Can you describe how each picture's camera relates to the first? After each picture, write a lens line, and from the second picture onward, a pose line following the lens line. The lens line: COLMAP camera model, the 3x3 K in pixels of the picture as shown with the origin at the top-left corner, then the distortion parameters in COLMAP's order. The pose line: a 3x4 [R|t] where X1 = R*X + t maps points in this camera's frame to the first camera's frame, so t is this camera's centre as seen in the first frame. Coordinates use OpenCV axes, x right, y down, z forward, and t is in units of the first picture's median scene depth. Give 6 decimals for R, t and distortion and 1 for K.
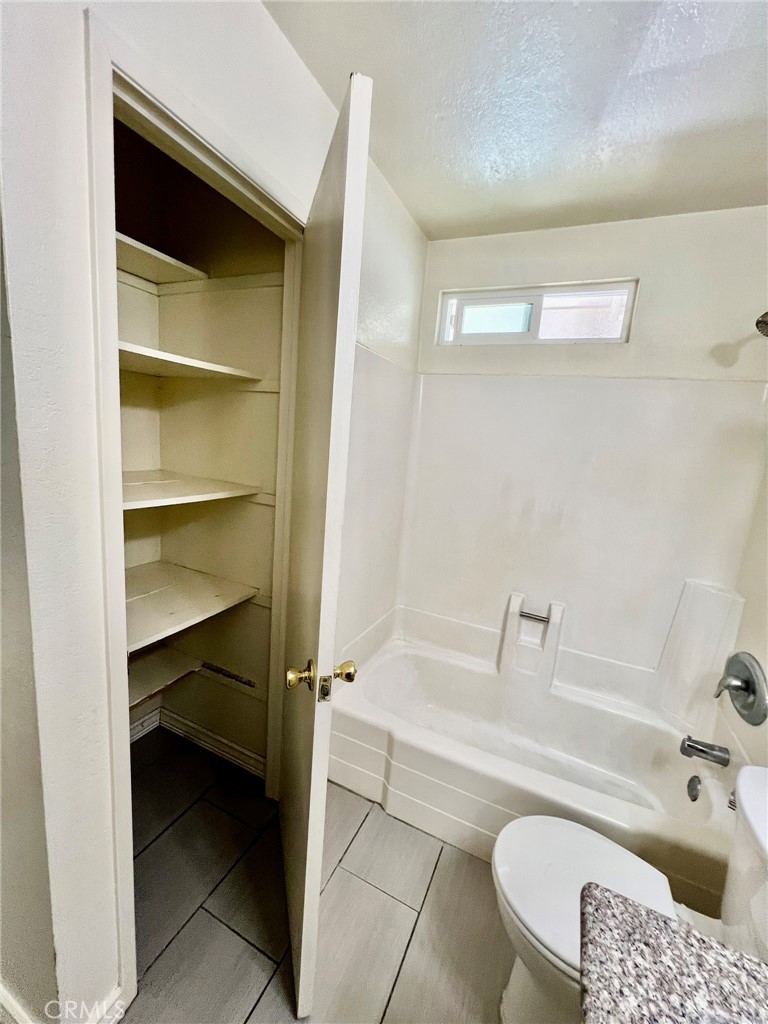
lens RADIAL K [[408.9, 0, 387.4], [0, 408.9, 512.2], [0, 0, 1]] dist [-0.009626, 0.000314]
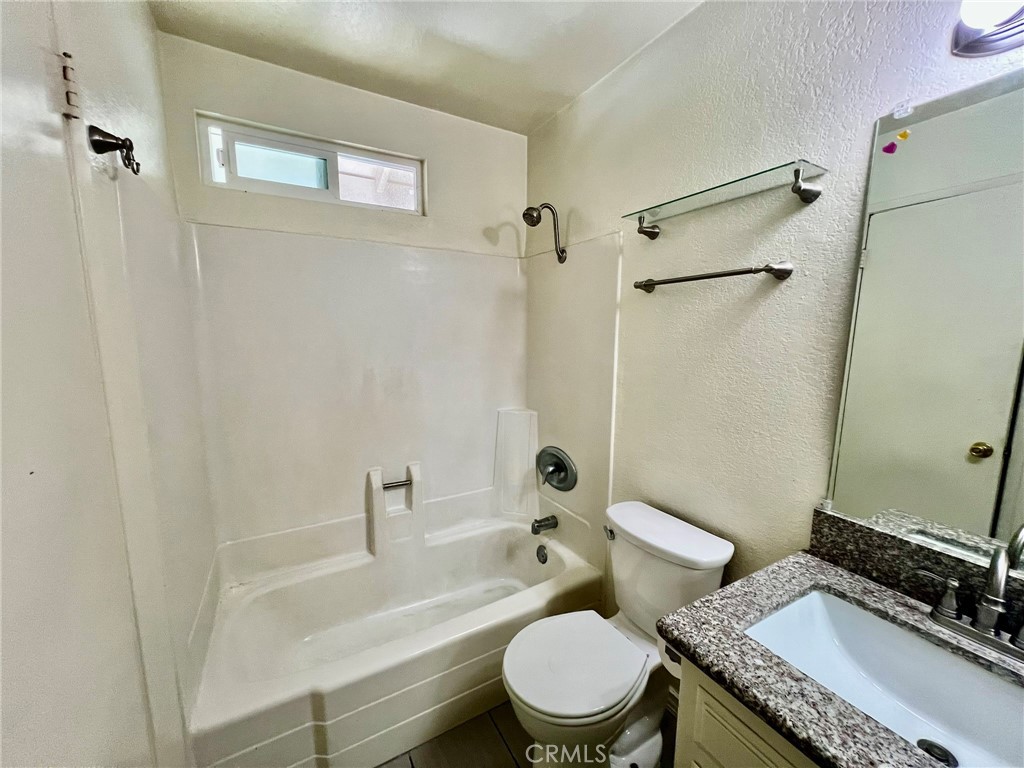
lens RADIAL K [[409.2, 0, 513.5], [0, 409.2, 386.0], [0, 0, 1]] dist [-0.002827, 0.000786]
pose [[0.579916, -0.192542, 0.791597, -0.225183], [0.186817, 0.977207, 0.100829, -0.025960], [-0.792967, 0.089411, 0.602668, 0.153432]]
